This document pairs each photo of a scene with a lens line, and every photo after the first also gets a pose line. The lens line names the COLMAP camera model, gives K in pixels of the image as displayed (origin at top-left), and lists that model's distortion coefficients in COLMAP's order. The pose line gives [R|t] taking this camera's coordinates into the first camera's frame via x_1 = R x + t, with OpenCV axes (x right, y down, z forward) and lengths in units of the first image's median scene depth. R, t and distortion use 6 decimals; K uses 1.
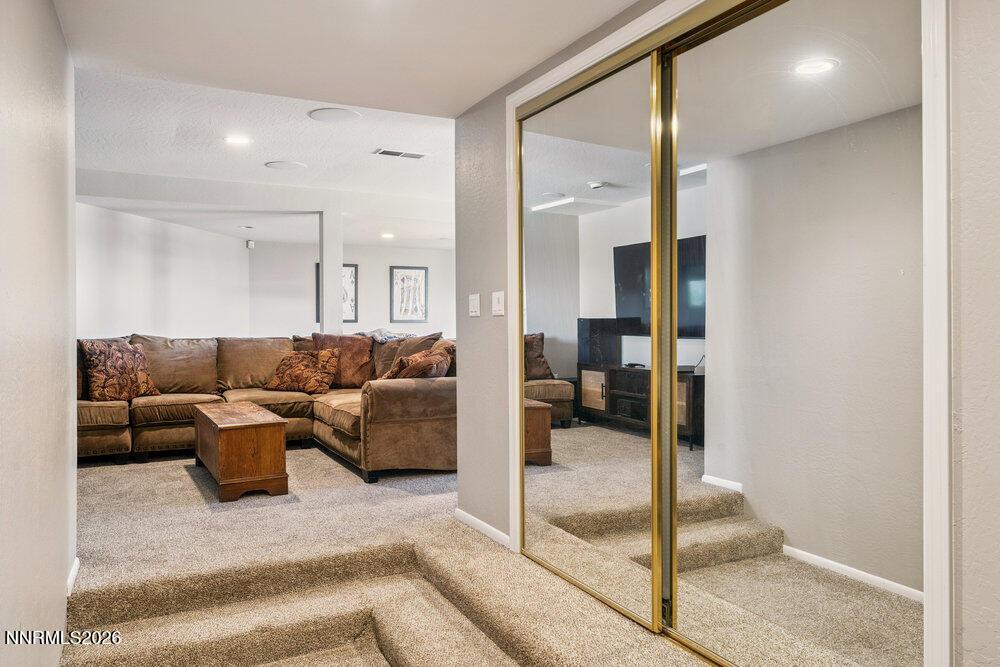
lens RADIAL K [[689.8, 0, 493.2], [0, 689.8, 330.0], [0, 0, 1]] dist [-0.012747, -0.002678]
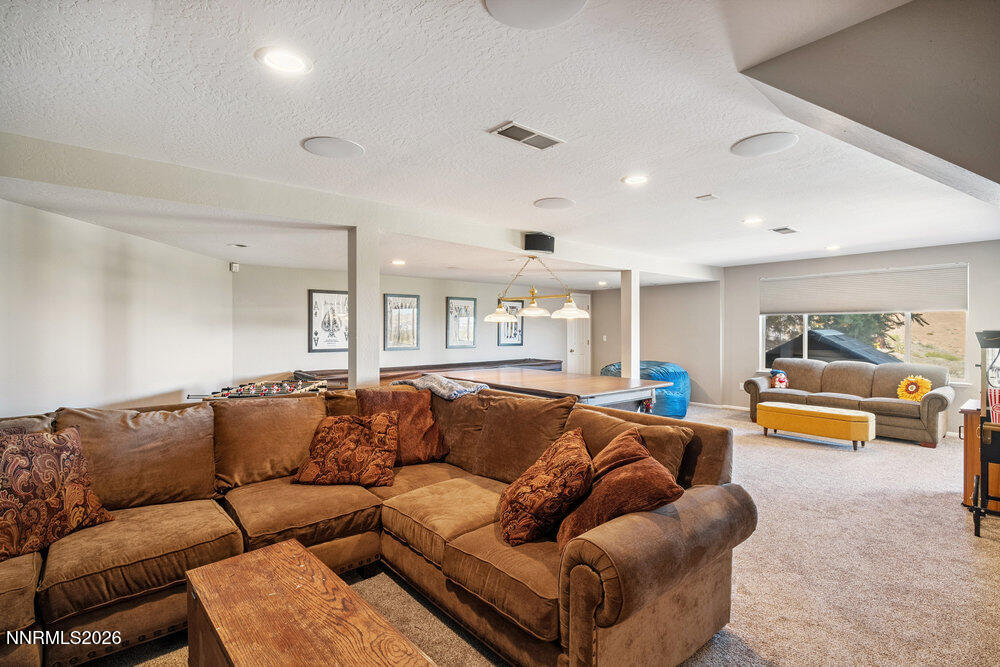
lens RADIAL K [[484.6, 0, 504.4], [0, 484.6, 330.6], [0, 0, 1]] dist [-0.000044, 0.000656]
pose [[0.975742, 0.000937, 0.218921, -0.238640], [0.001572, 0.999935, -0.011289, -0.055667], [-0.218918, 0.011359, 0.975677, 0.501005]]
